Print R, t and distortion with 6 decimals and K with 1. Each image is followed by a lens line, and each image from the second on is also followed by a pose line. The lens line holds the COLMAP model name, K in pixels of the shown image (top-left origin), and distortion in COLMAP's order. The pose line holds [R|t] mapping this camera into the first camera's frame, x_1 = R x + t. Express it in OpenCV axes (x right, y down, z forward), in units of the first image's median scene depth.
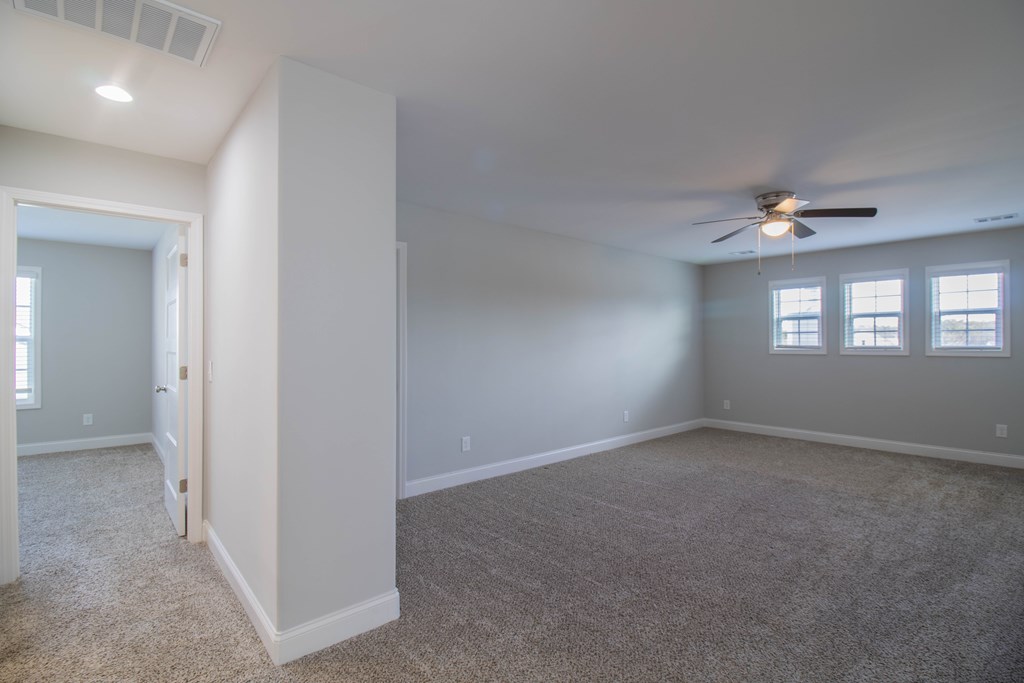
lens RADIAL K [[473.6, 0, 519.7], [0, 473.6, 344.5], [0, 0, 1]] dist [0.000525, -0.002304]
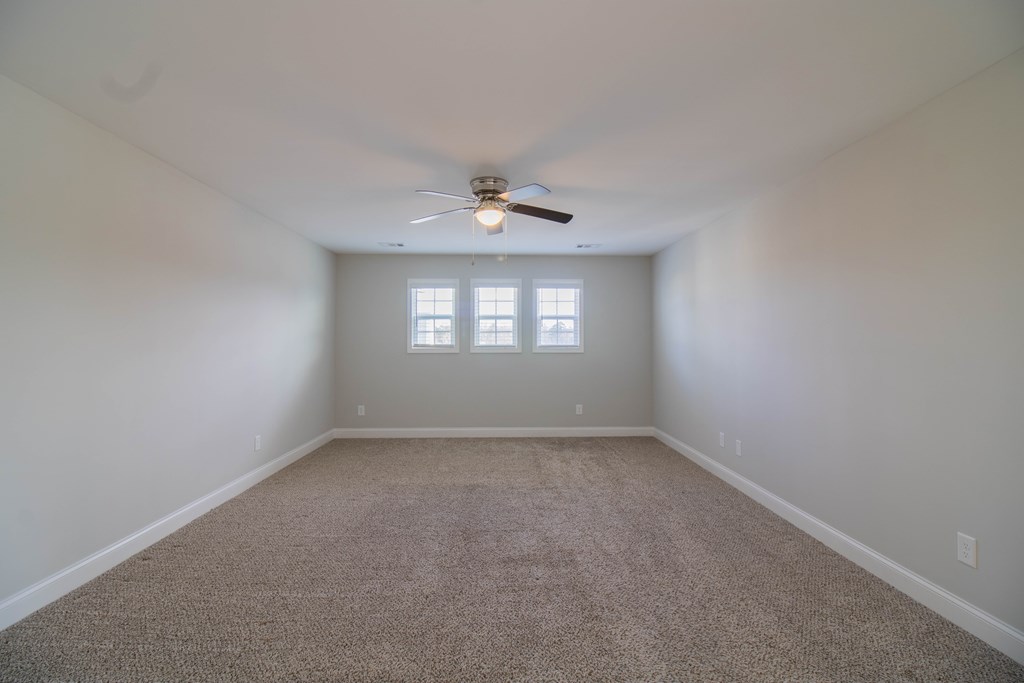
lens RADIAL K [[473.6, 0, 510.2], [0, 473.6, 336.7], [0, 0, 1]] dist [0.000525, -0.002304]
pose [[0.646018, 0.007083, 0.763289, -0.098261], [0.002070, 0.999937, -0.011031, -0.003757], [-0.763319, 0.008706, 0.645963, 0.278736]]
